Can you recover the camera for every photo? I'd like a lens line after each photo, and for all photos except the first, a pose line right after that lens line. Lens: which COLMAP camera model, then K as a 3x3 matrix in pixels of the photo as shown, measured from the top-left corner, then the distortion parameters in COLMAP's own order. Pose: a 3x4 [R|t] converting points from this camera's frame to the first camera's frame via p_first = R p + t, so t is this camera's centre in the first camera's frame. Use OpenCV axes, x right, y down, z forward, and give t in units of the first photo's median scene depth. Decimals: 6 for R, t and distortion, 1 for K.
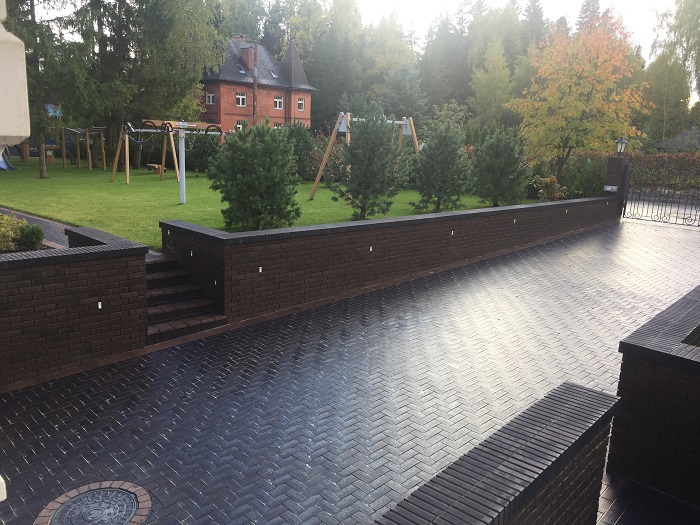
lens RADIAL K [[601.2, 0, 353.5], [0, 601.2, 266.1], [0, 0, 1]] dist [0.072898, -0.102720]
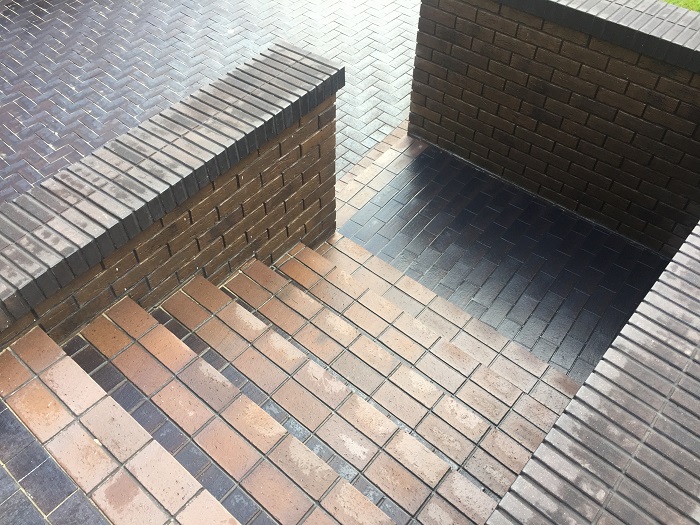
lens RADIAL K [[601.2, 0, 353.5], [0, 601.2, 266.1], [0, 0, 1]] dist [0.072898, -0.102720]
pose [[0.997358, -0.069833, 0.020003, 0.091264], [0.044754, 0.807607, 0.588020, 0.000468], [-0.057218, -0.585571, 0.808599, 0.071236]]
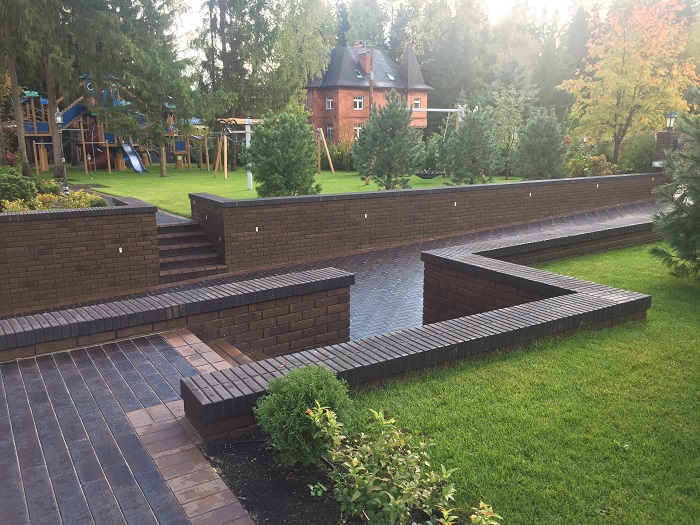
lens RADIAL K [[601.2, 0, 353.5], [0, 601.2, 266.1], [0, 0, 1]] dist [0.072898, -0.102720]
pose [[0.974120, 0.003330, -0.226006, 0.162897], [-0.004337, 0.999983, -0.003956, 0.044077], [0.225989, 0.004834, 0.974118, -0.076295]]
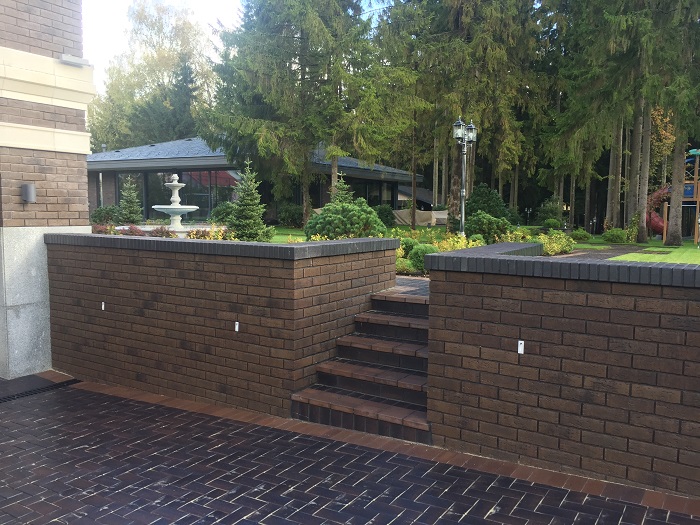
lens RADIAL K [[601.2, 0, 353.5], [0, 601.2, 266.1], [0, 0, 1]] dist [0.072898, -0.102720]
pose [[0.230834, 0.051152, -0.971648, 0.110902], [-0.212056, 0.977257, 0.001069, -0.012550], [0.949604, 0.205797, 0.236431, 0.408885]]
